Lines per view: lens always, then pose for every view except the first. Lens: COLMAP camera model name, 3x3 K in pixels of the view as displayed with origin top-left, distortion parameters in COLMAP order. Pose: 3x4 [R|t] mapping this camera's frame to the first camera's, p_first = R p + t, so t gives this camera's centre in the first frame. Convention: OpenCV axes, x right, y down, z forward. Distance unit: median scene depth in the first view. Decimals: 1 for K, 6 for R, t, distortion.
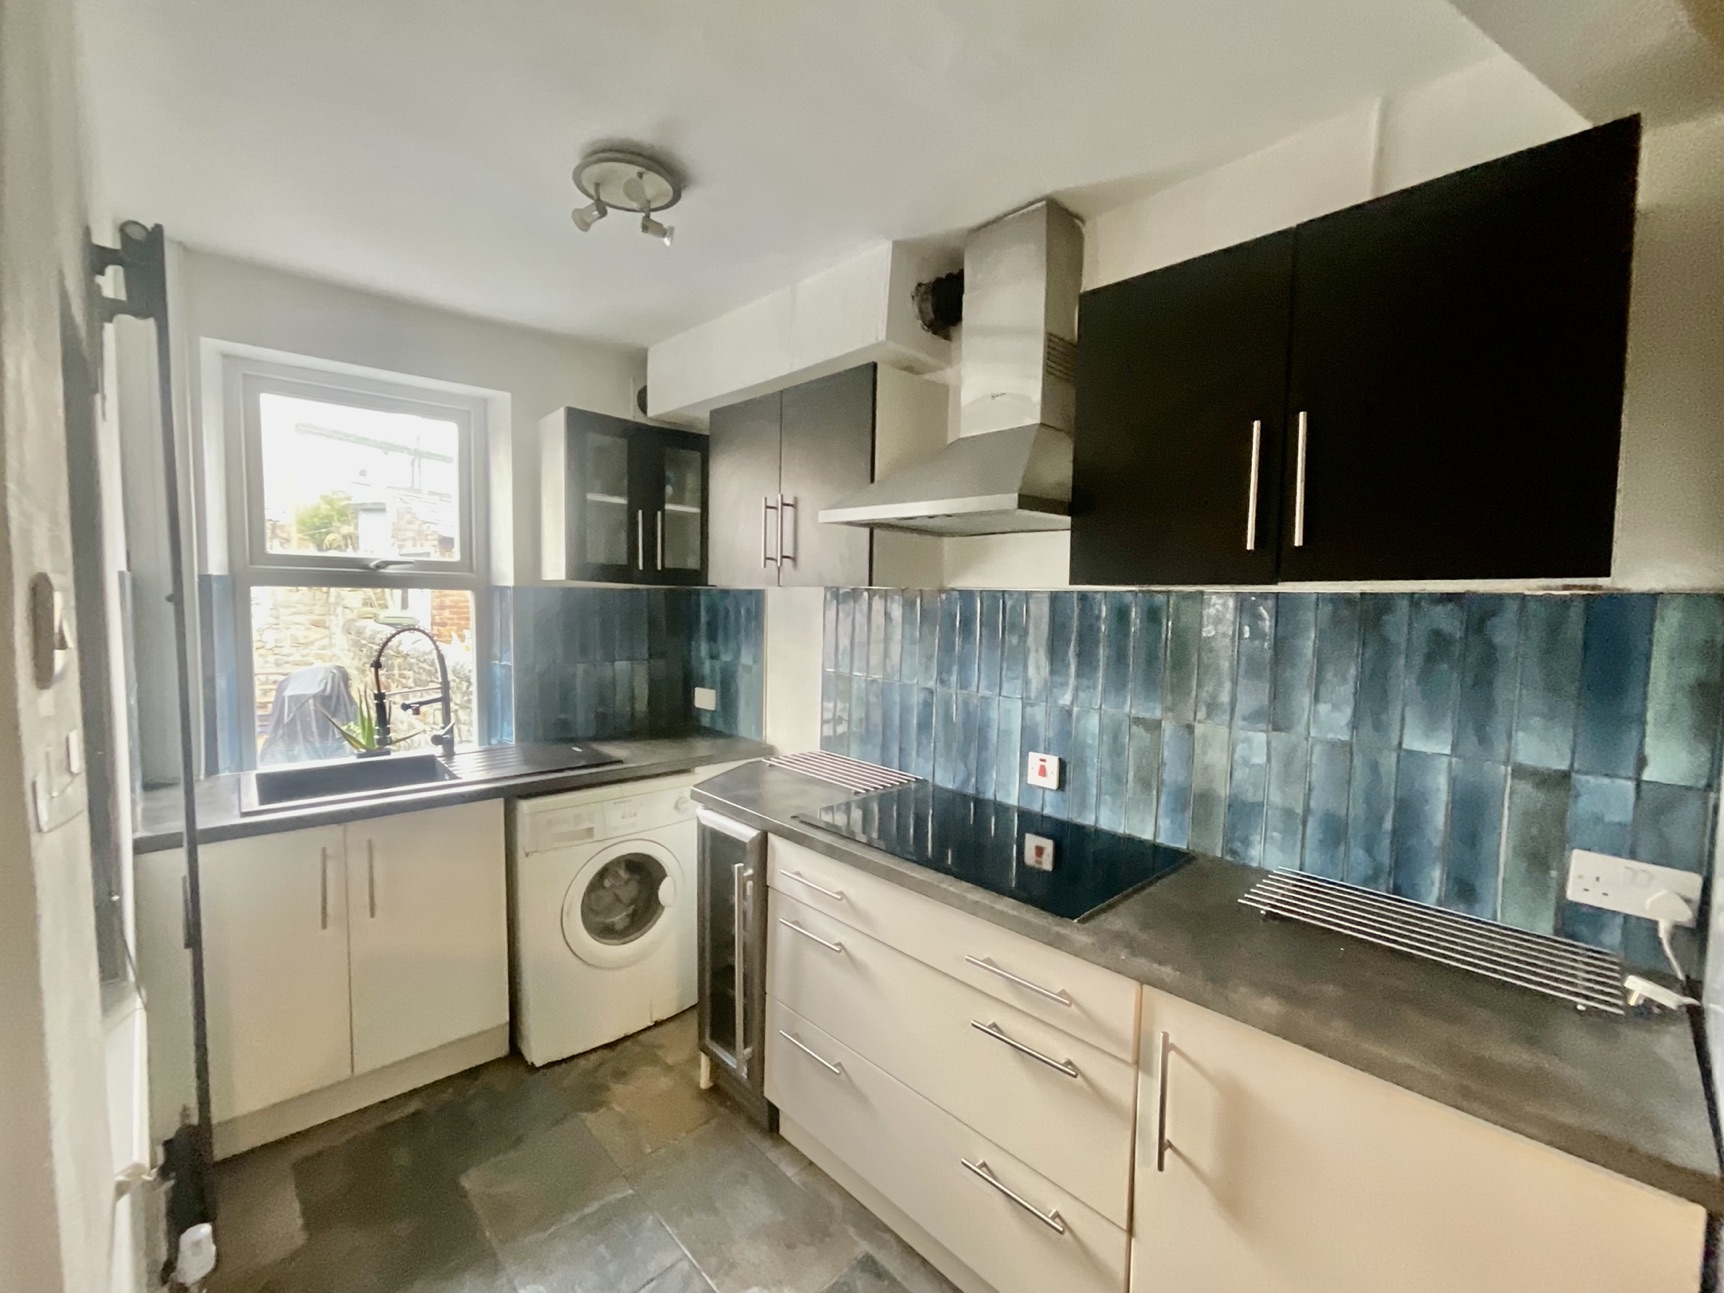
lens RADIAL K [[697.5, 0, 862.9], [0, 697.5, 648.0], [0, 0, 1]] dist [-0.002146, 0.001037]
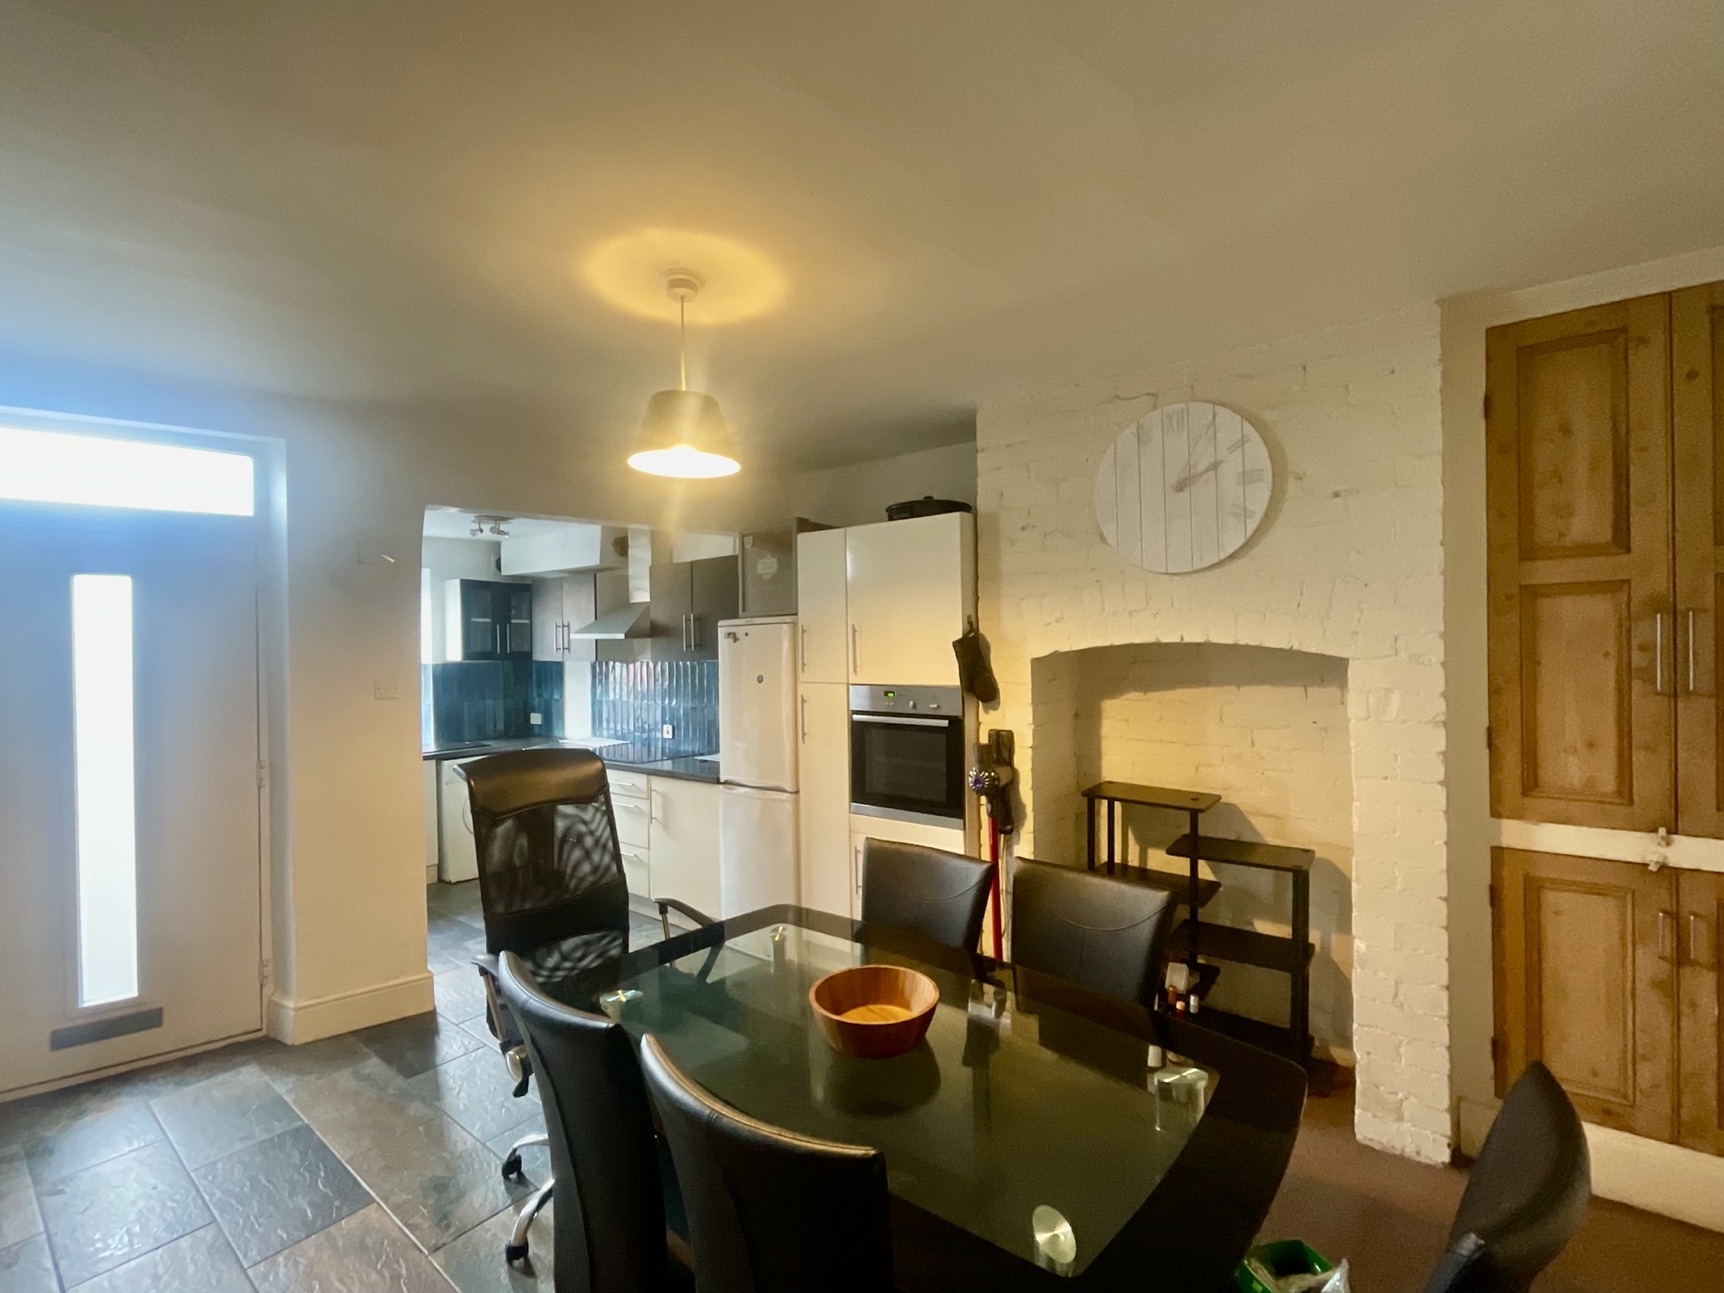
lens RADIAL K [[733.3, 0, 849.0], [0, 733.3, 650.6], [0, 0, 1]] dist [-0.002497, 0.000246]
pose [[0.990502, -0.033701, 0.133307, 0.556448], [0.042332, 0.997150, -0.062451, 0.076453], [-0.130822, 0.067501, 0.989105, -1.701899]]
